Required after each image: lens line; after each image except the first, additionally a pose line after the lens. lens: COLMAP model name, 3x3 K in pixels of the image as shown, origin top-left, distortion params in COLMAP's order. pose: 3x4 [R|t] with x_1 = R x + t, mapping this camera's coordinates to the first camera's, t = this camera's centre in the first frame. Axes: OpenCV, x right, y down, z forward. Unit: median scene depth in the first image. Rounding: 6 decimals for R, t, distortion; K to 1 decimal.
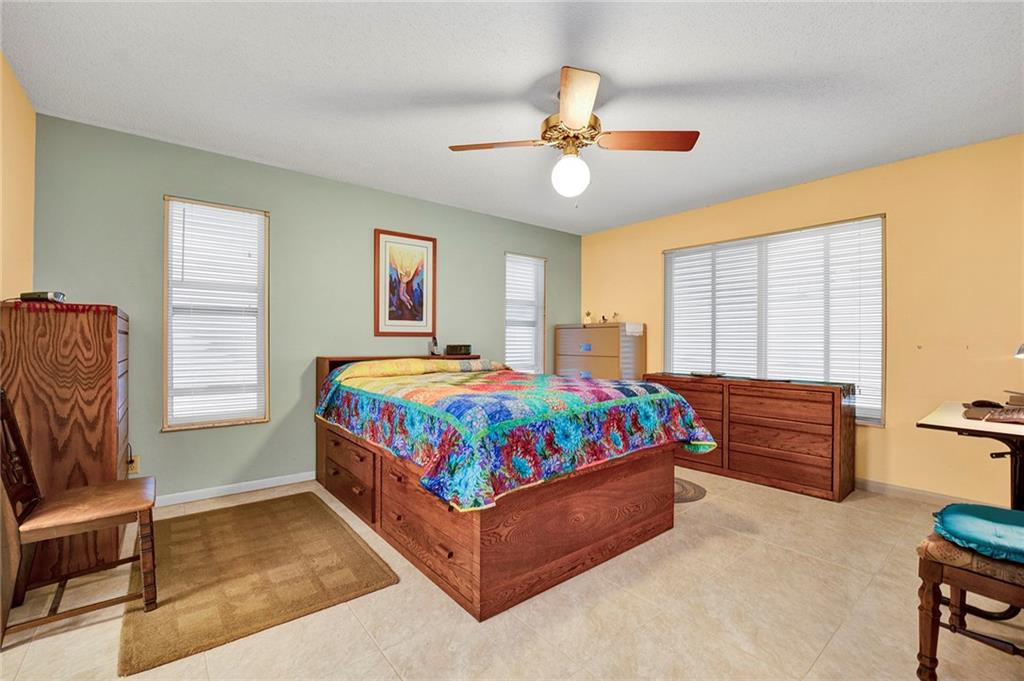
lens RADIAL K [[422.6, 0, 516.1], [0, 422.6, 339.1], [0, 0, 1]] dist [-0.024167, 0.000541]
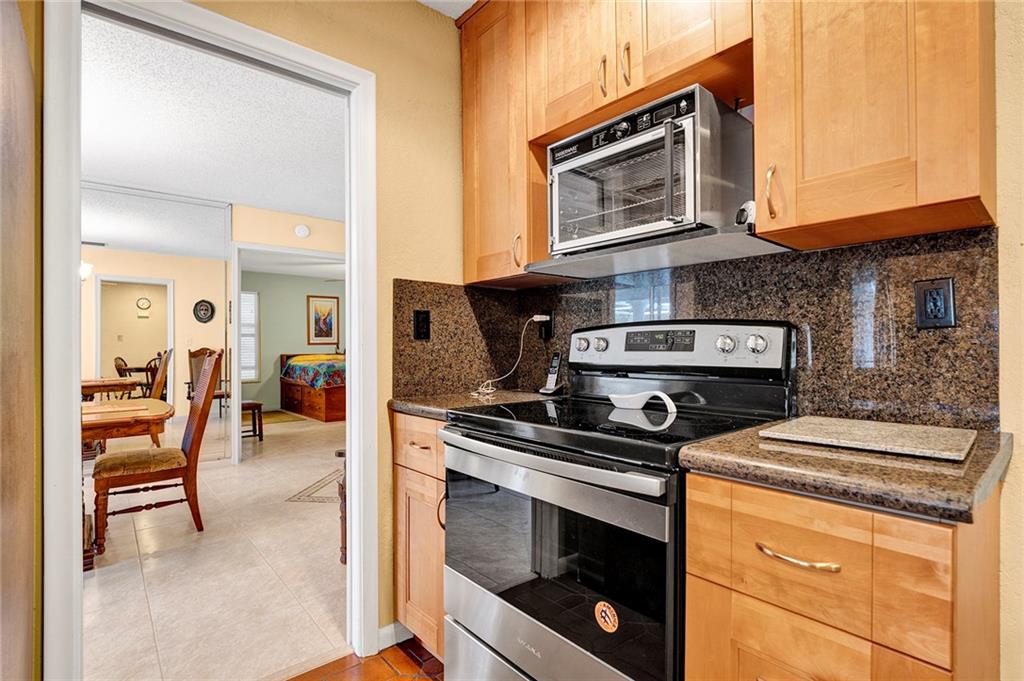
lens RADIAL K [[480.9, 0, 507.5], [0, 480.9, 344.8], [0, 0, 1]] dist [-0.001076, -0.000068]
pose [[0.999936, -0.011237, -0.001290, 0.672017], [0.011238, 0.999937, 0.000492, 0.002322], [0.001285, -0.000506, 0.999999, -1.421898]]
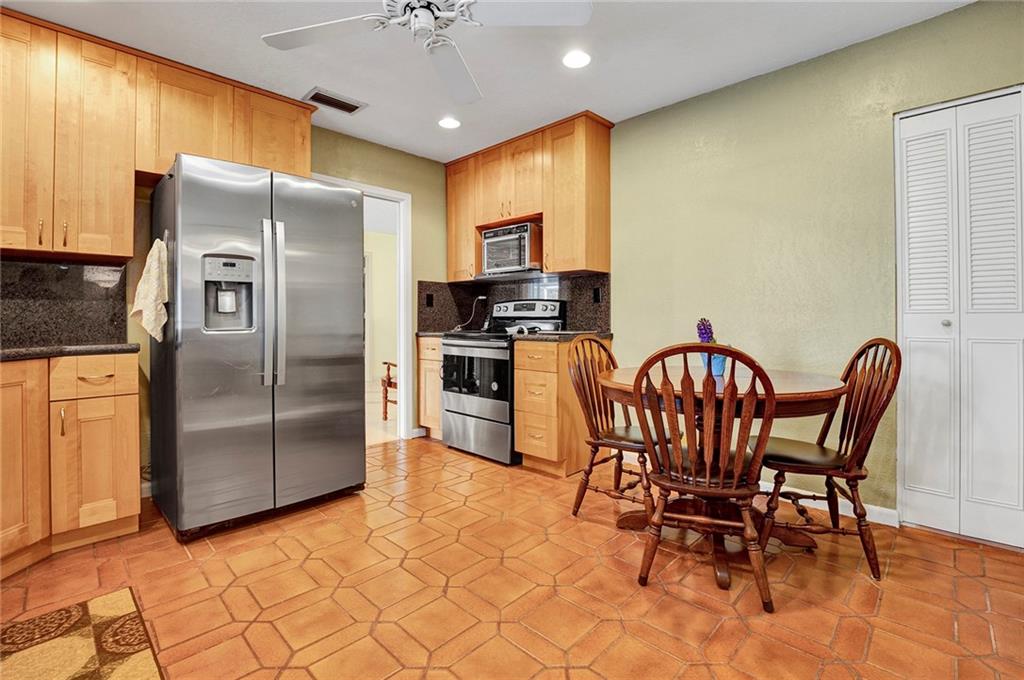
lens RADIAL K [[451.6, 0, 512.0], [0, 451.6, 319.9], [0, 0, 1]] dist [-0.017283, 0.000202]
pose [[0.995840, -0.009132, 0.090666, 0.680036], [0.008671, 0.999947, 0.005472, 0.022500], [-0.090711, -0.004663, 0.995866, -1.993347]]
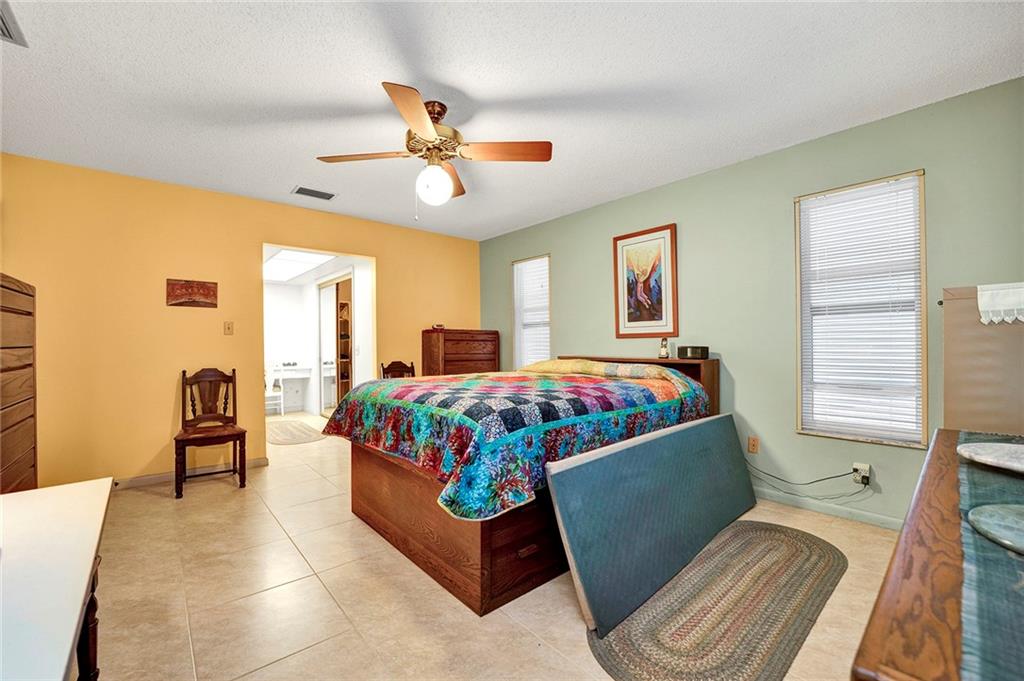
lens RADIAL K [[422.6, 0, 516.1], [0, 422.6, 339.1], [0, 0, 1]] dist [-0.024167, 0.000541]
pose [[0.020410, -0.011736, -0.999723, 0.705370], [0.012491, 0.999856, -0.011482, 0.004264], [0.999714, -0.012253, 0.020553, 0.703297]]
